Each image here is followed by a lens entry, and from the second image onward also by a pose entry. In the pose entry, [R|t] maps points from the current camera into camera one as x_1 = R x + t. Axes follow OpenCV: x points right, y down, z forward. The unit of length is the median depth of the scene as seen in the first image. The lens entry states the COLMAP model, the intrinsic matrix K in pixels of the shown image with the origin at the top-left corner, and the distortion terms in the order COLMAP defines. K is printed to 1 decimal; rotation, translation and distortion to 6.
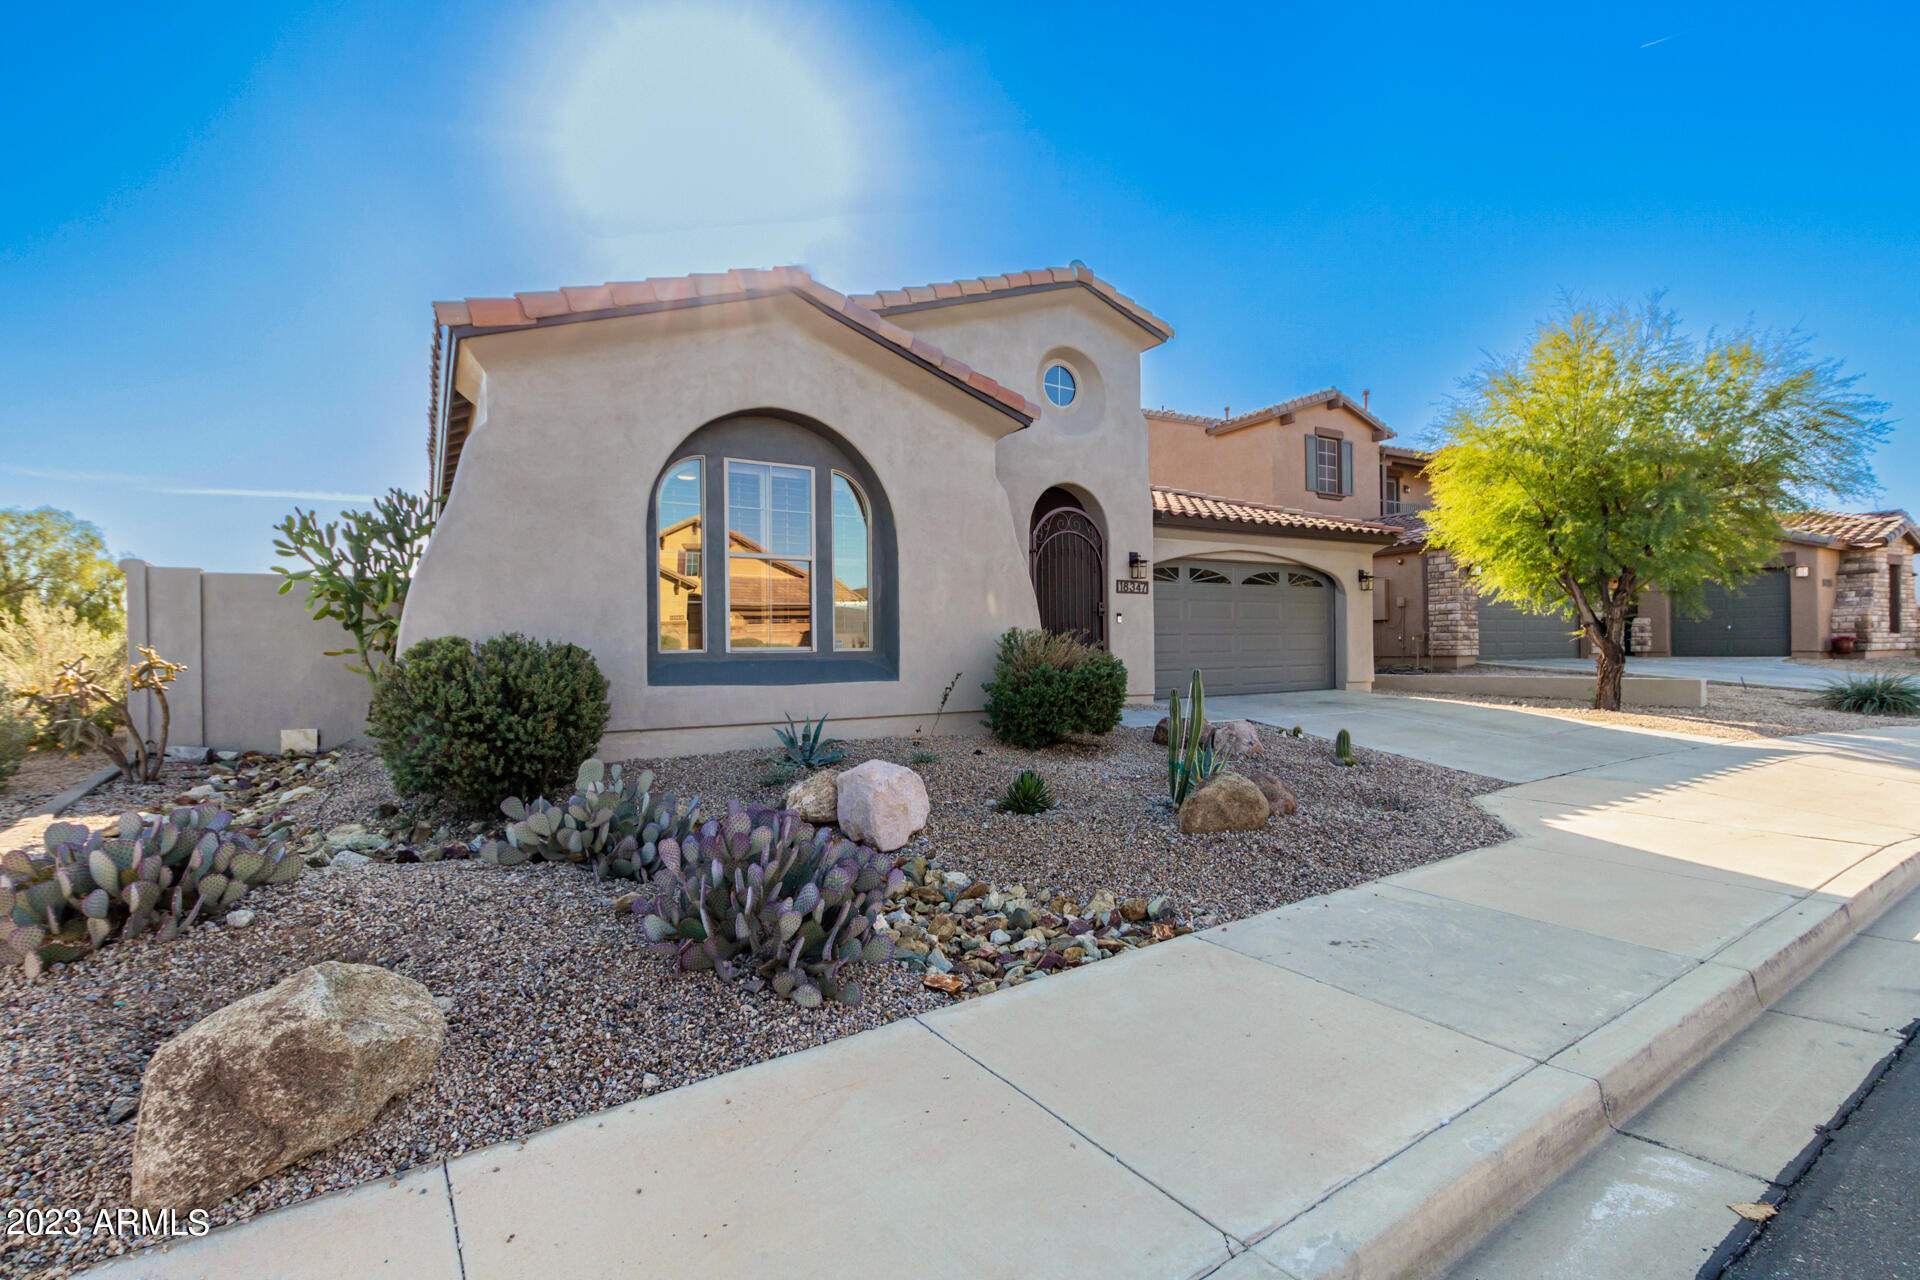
lens RADIAL K [[877.4, 0, 972.7], [0, 877.4, 634.4], [0, 0, 1]] dist [0.003364, -0.000287]
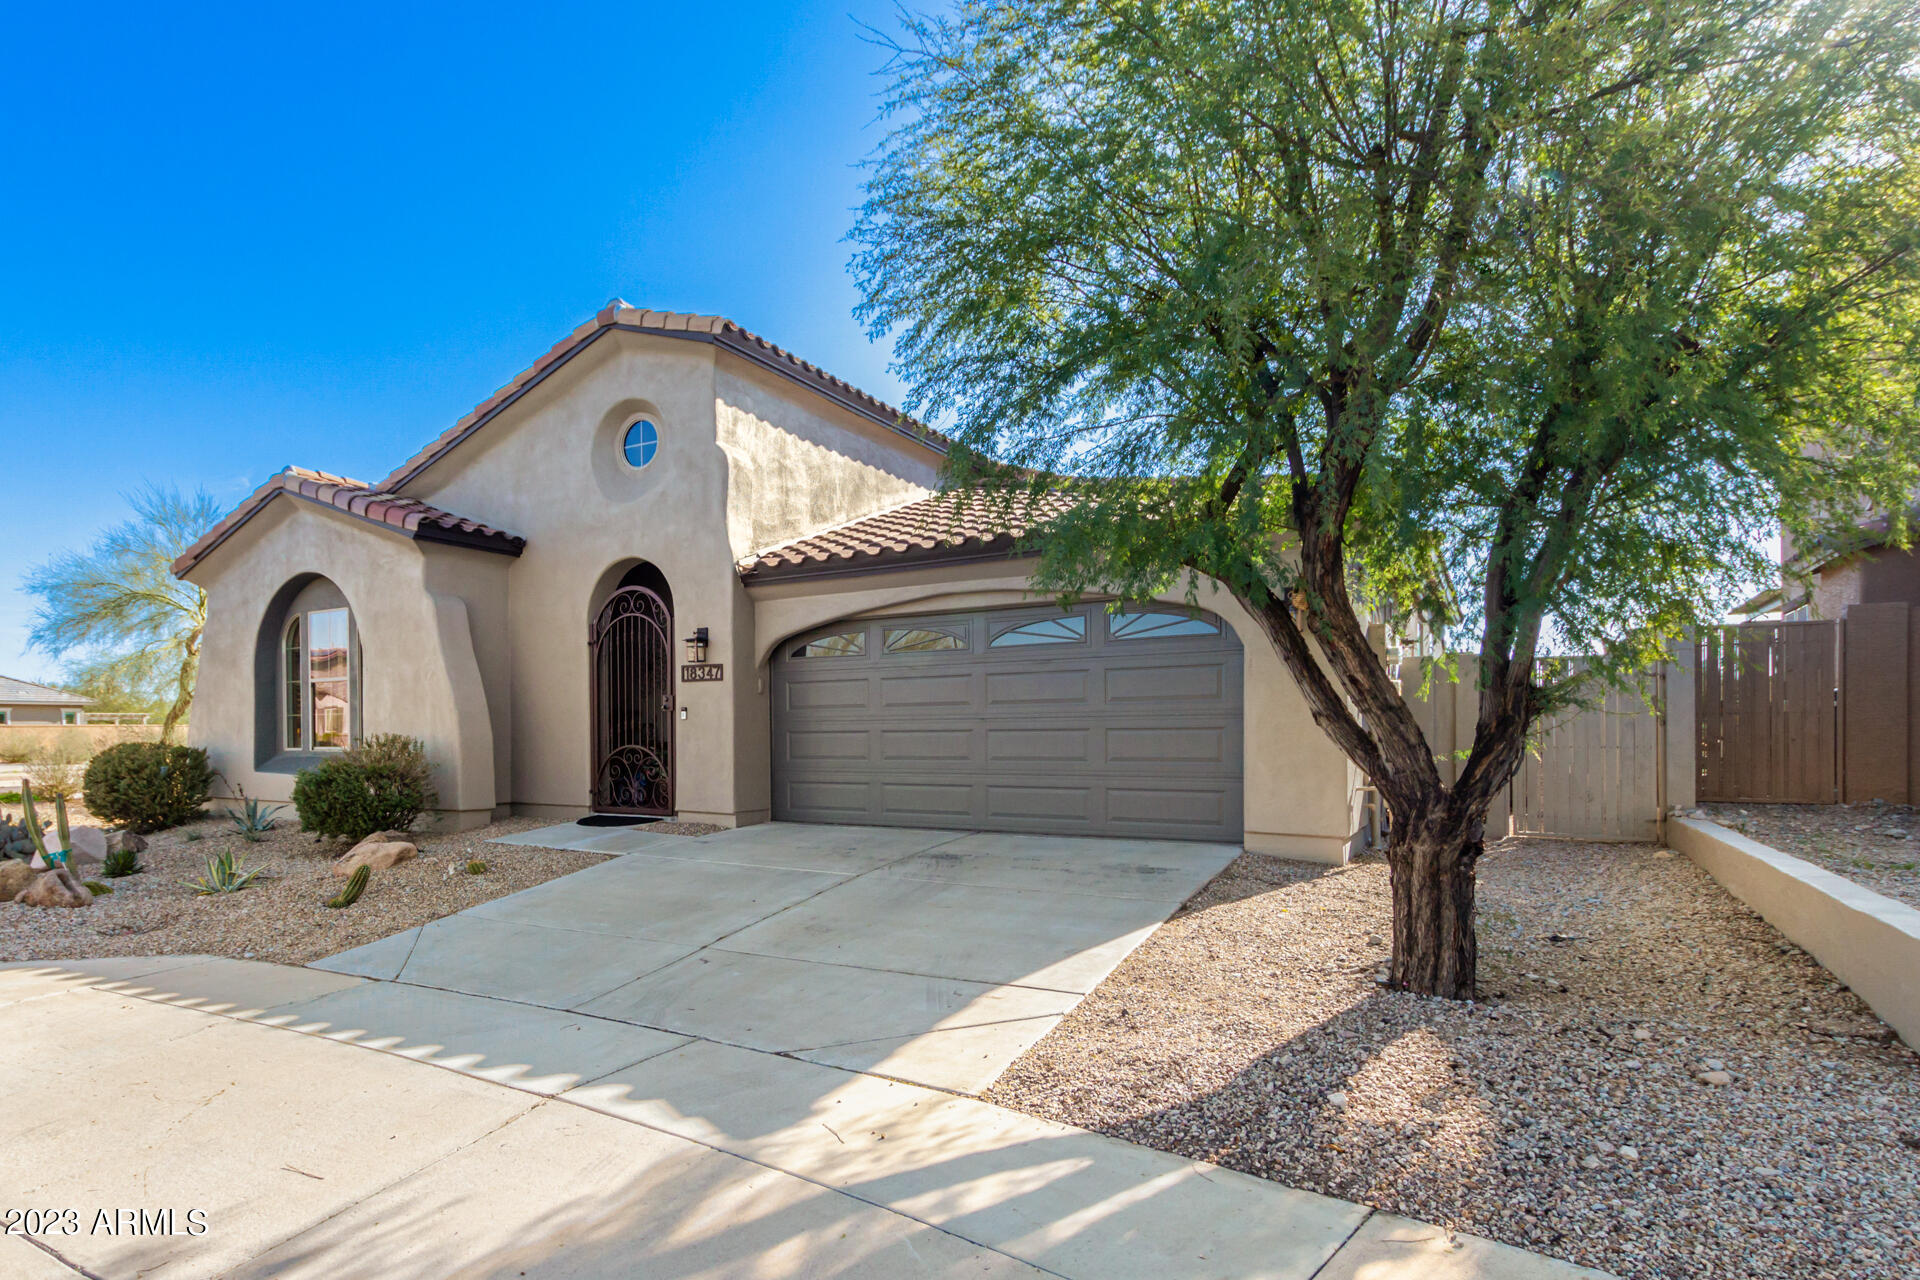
lens RADIAL K [[1082.6, 0, 869.0], [0, 1082.6, 724.5], [0, 0, 1]] dist [0.017438, -0.000607]
pose [[0.410807, -0.002401, -0.911719, 1.175347], [0.013890, 0.999897, 0.003625, -0.010264], [0.911617, -0.014152, 0.410798, 0.776798]]
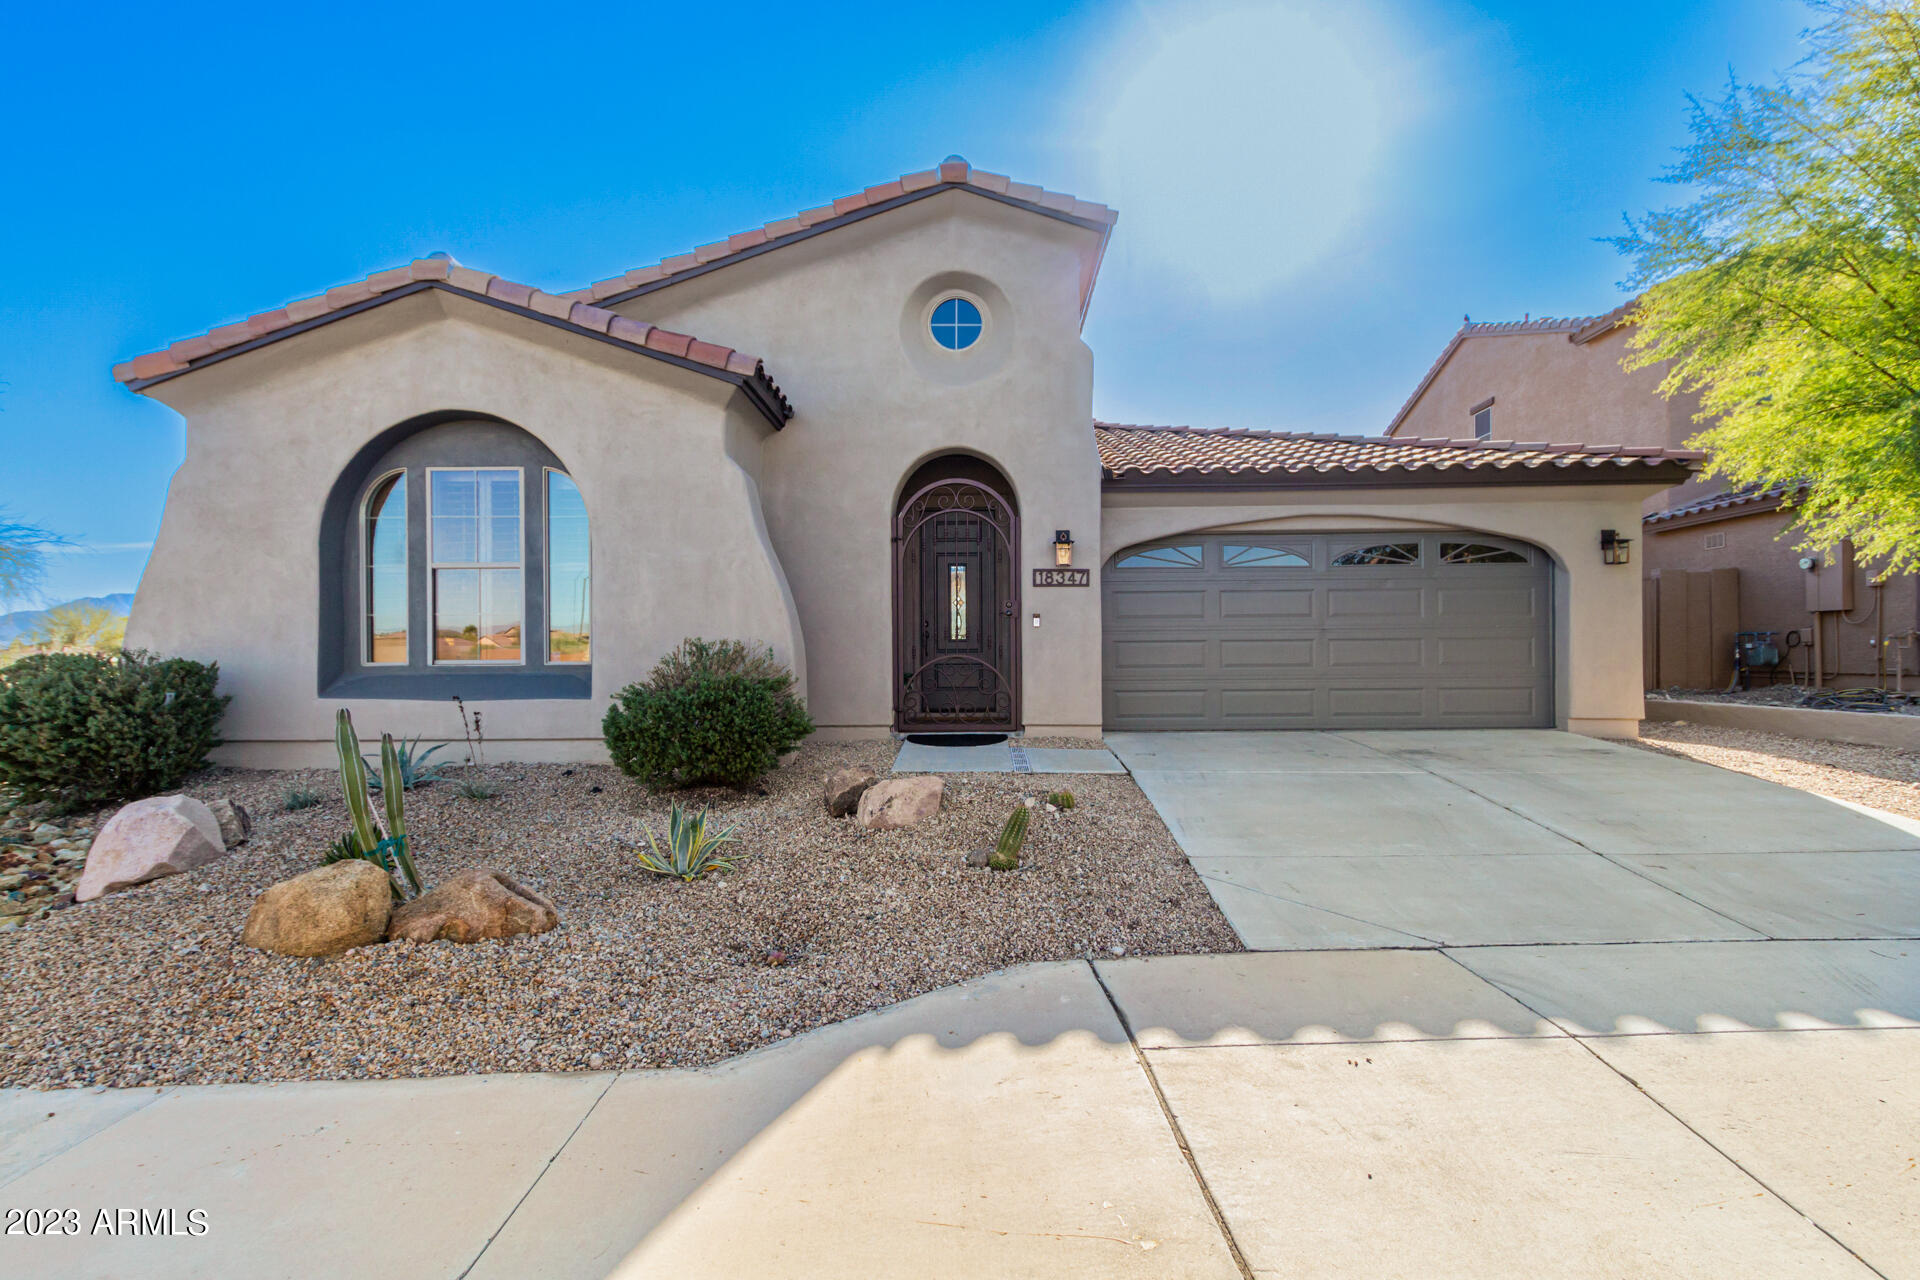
lens RADIAL K [[884.5, 0, 970.0], [0, 884.5, 648.8], [0, 0, 1]] dist [0.007660, -0.002041]
pose [[0.841226, 0.001554, -0.540681, 0.546784], [0.007004, 0.999881, 0.013771, -0.005389], [0.540638, -0.015372, 0.841115, 0.348101]]
